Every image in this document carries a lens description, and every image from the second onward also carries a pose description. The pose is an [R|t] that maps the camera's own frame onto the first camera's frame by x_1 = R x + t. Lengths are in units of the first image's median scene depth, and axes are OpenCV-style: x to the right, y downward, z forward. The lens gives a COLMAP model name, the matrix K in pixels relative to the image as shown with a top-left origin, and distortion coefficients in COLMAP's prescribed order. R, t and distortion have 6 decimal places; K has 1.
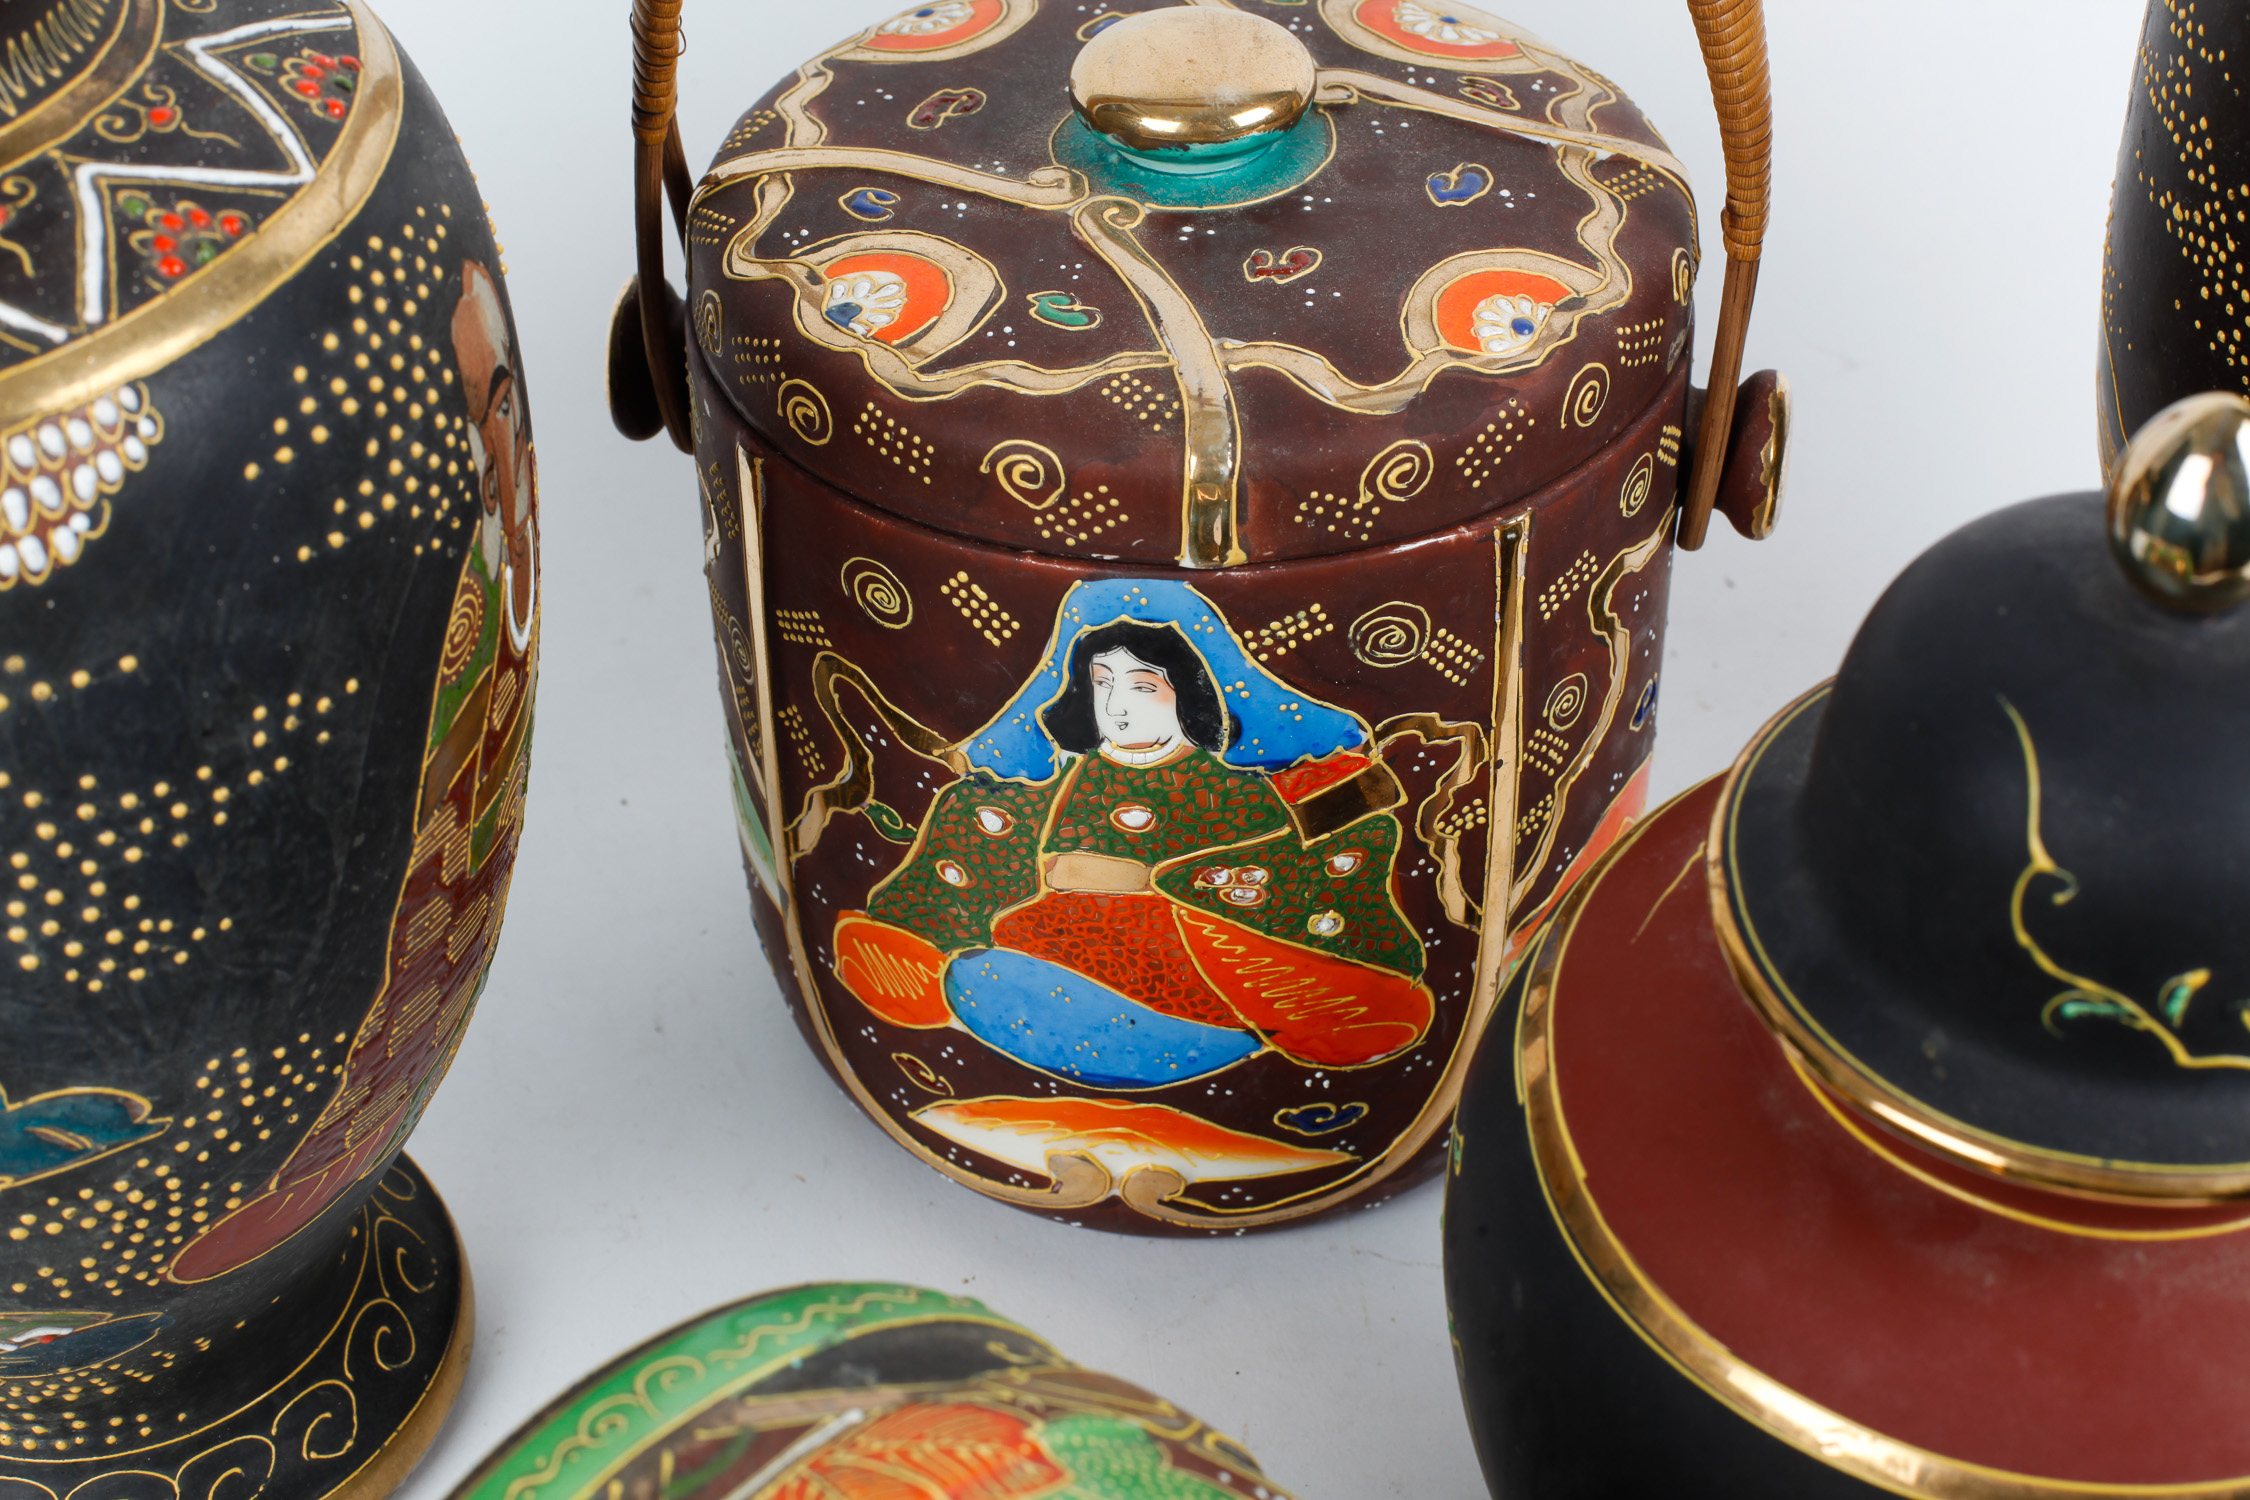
lens RADIAL K [[3509.5, 0, 1125.1], [0, 3509.5, 752.3], [0, 0, 1]] dist [-0.198390, 0.000000]
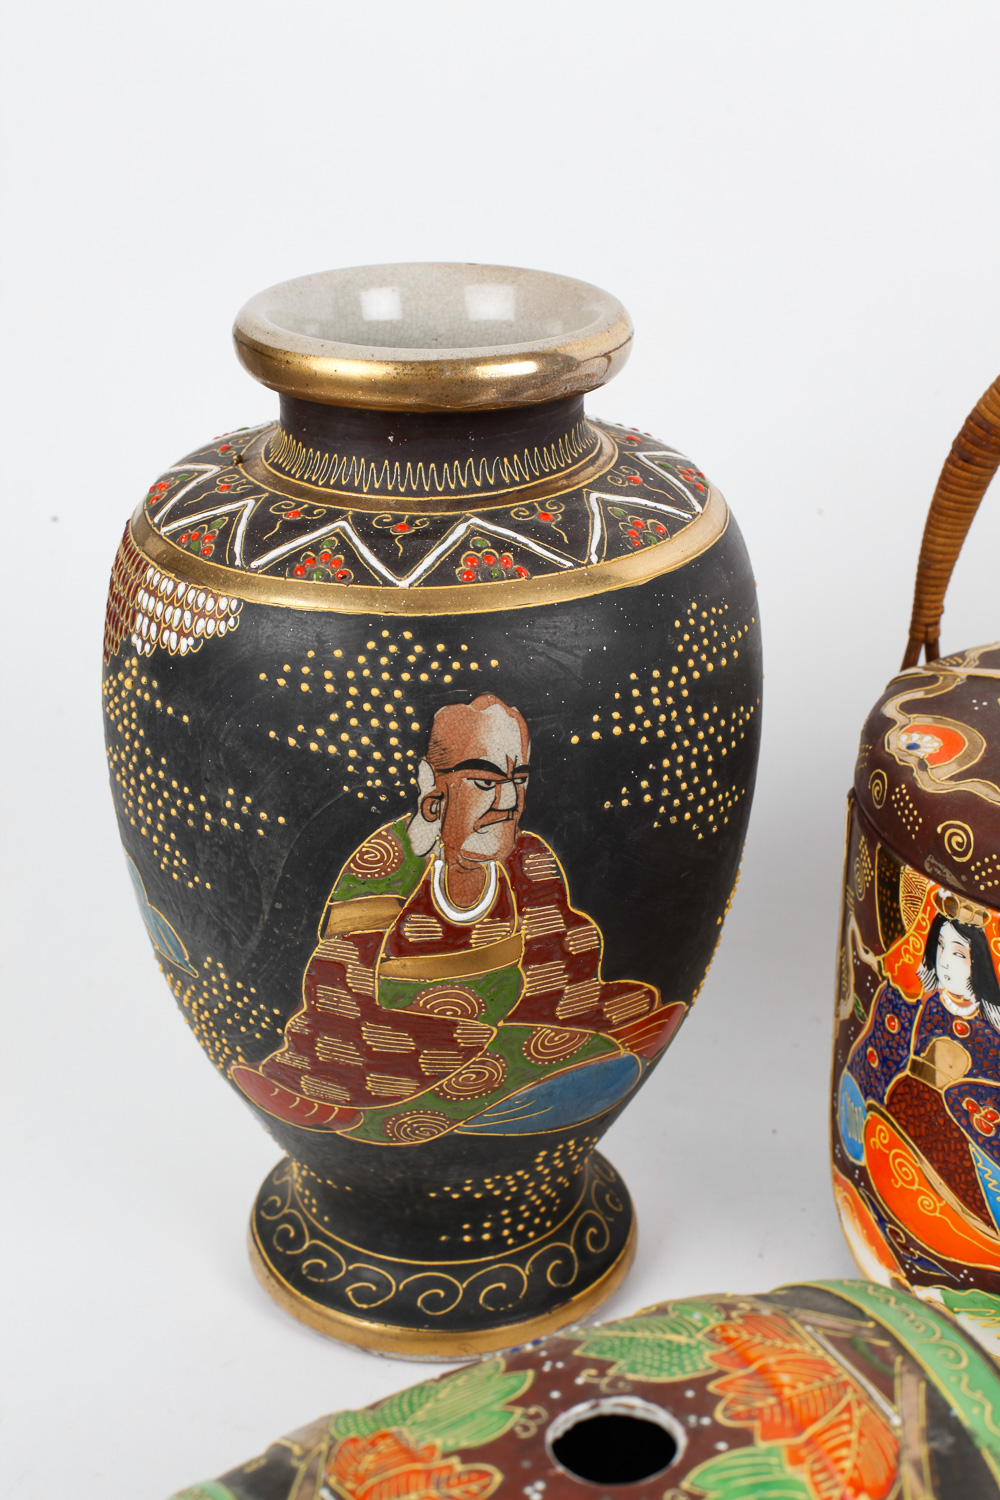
lens RADIAL K [[2339.7, 0, 545.7], [0, 2339.7, 753.1], [0, 0, 1]] dist [-0.198390, 0.000000]
pose [[0.217374, 0.414337, -0.883784, 0.951562], [-0.617032, 0.759904, 0.204495, -0.411030], [0.756320, 0.500871, 0.420842, 0.582123]]
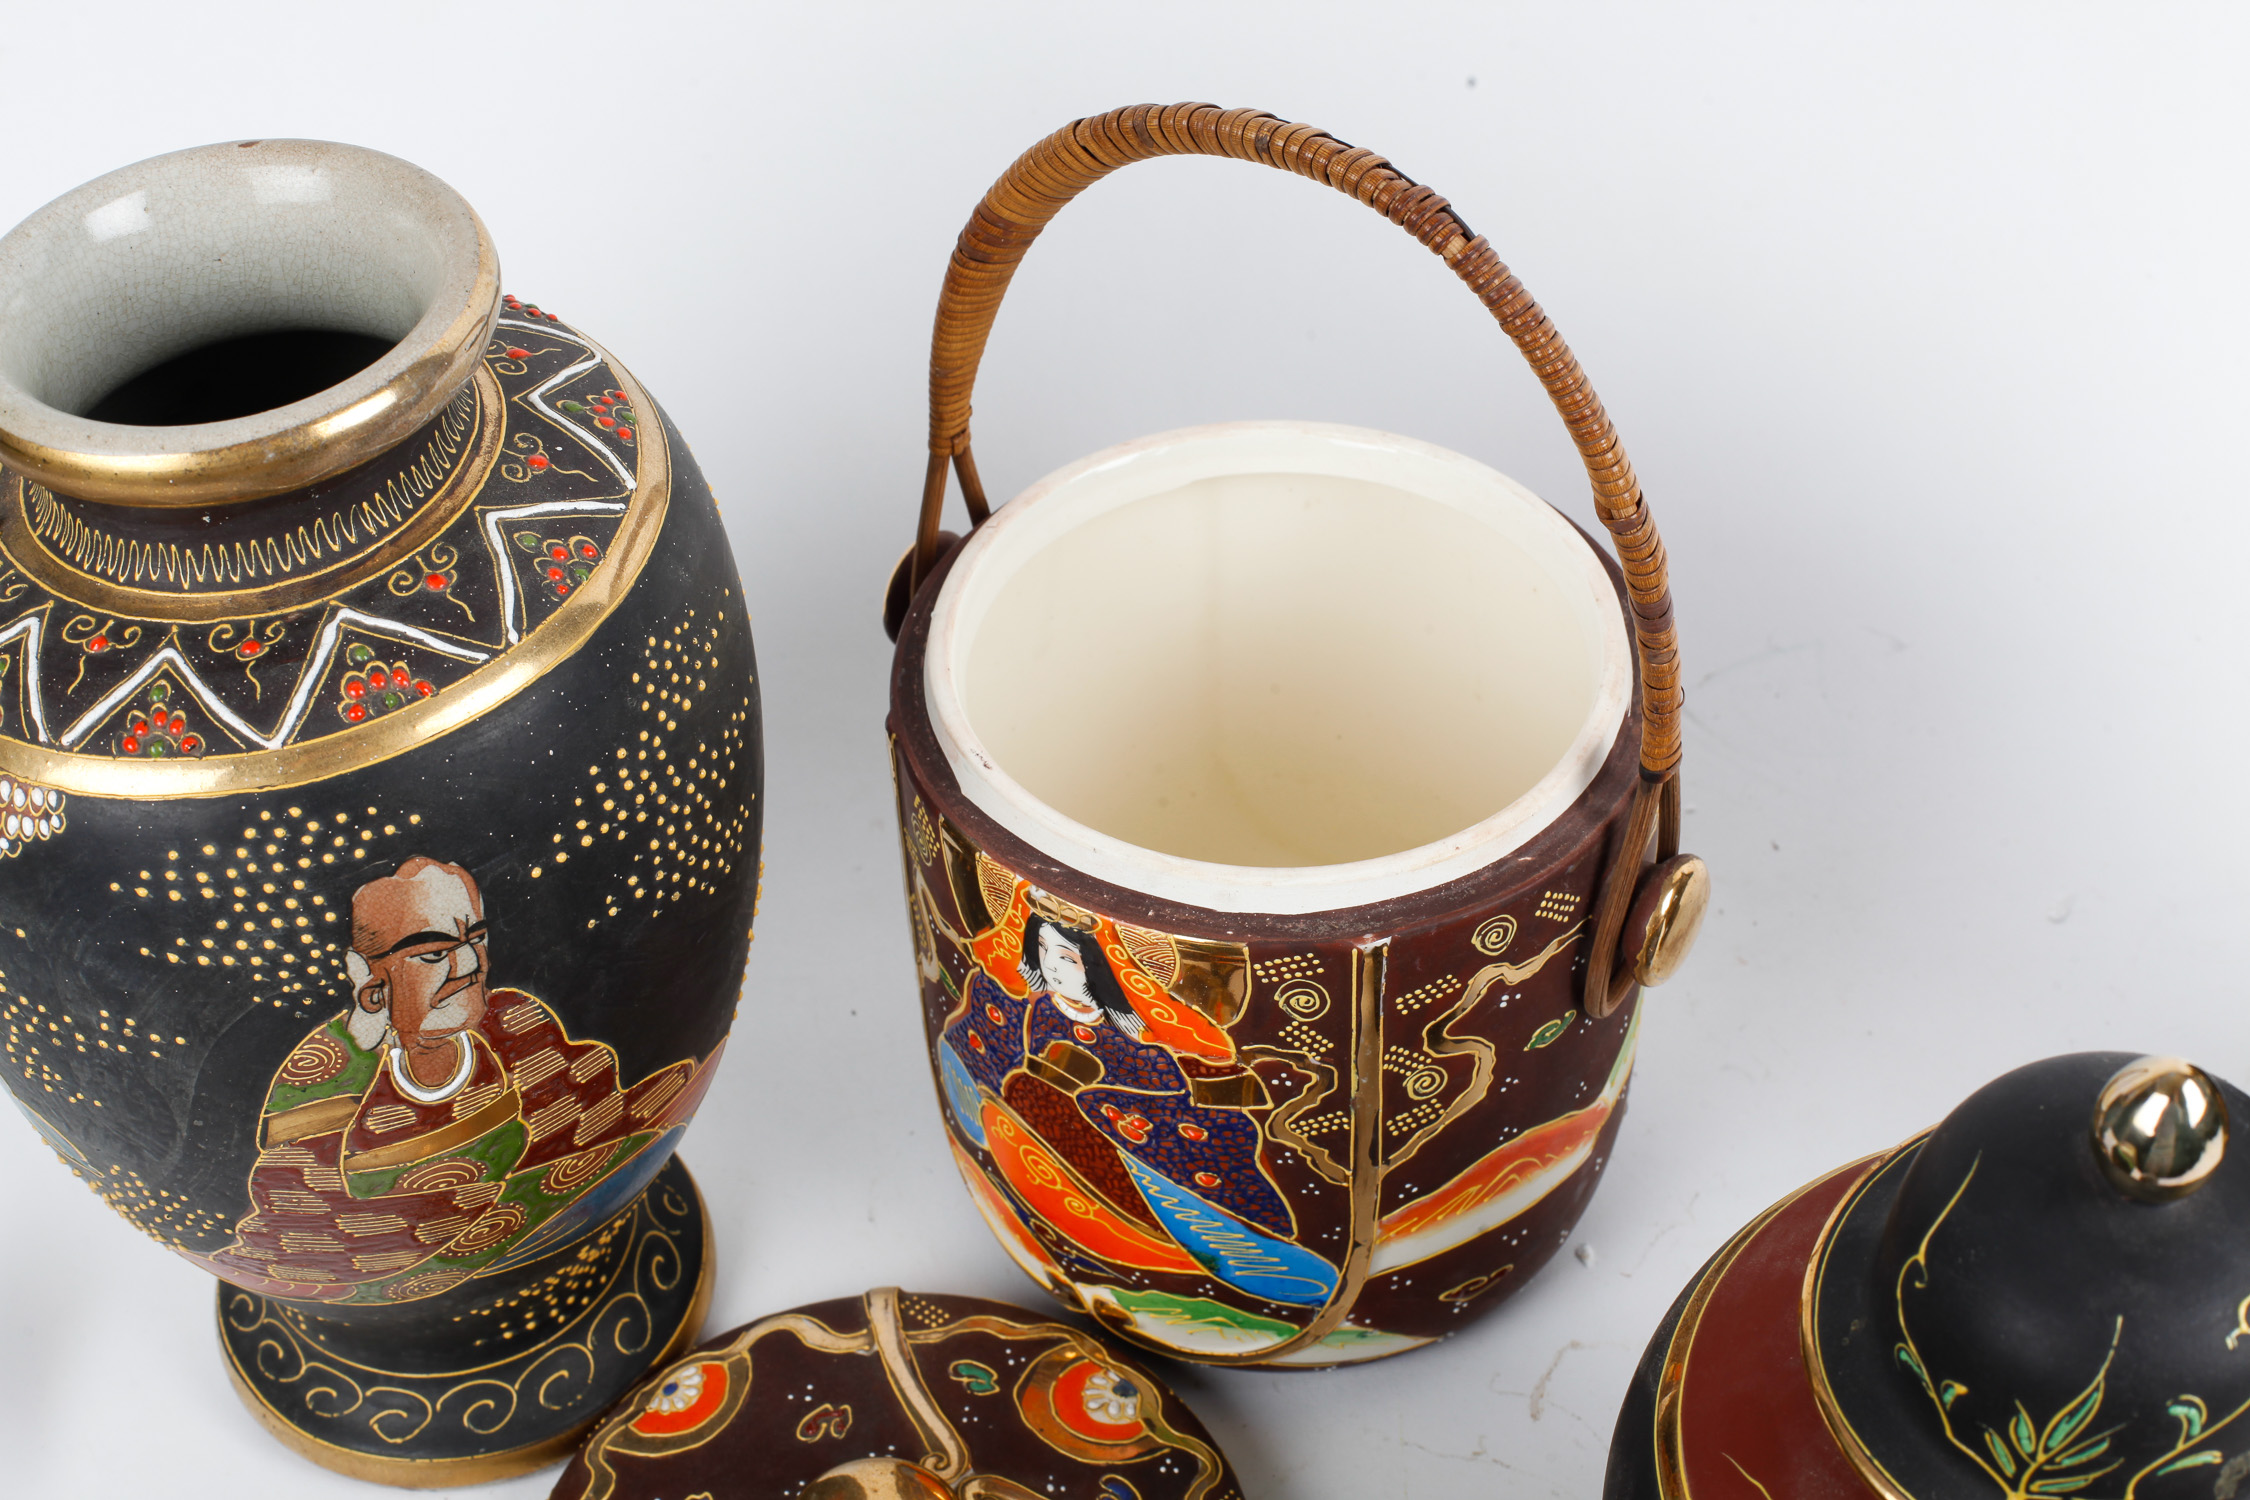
lens RADIAL K [[3509.5, 0, 1090.0], [0, 3509.5, 727.6], [0, 0, 1]] dist [-0.198390, 0.000000]
pose [[0.453279, 0.591795, -0.666571, 0.859228], [-0.526238, 0.781244, 0.335755, -0.832300], [0.719453, 0.198584, 0.665546, 0.307205]]
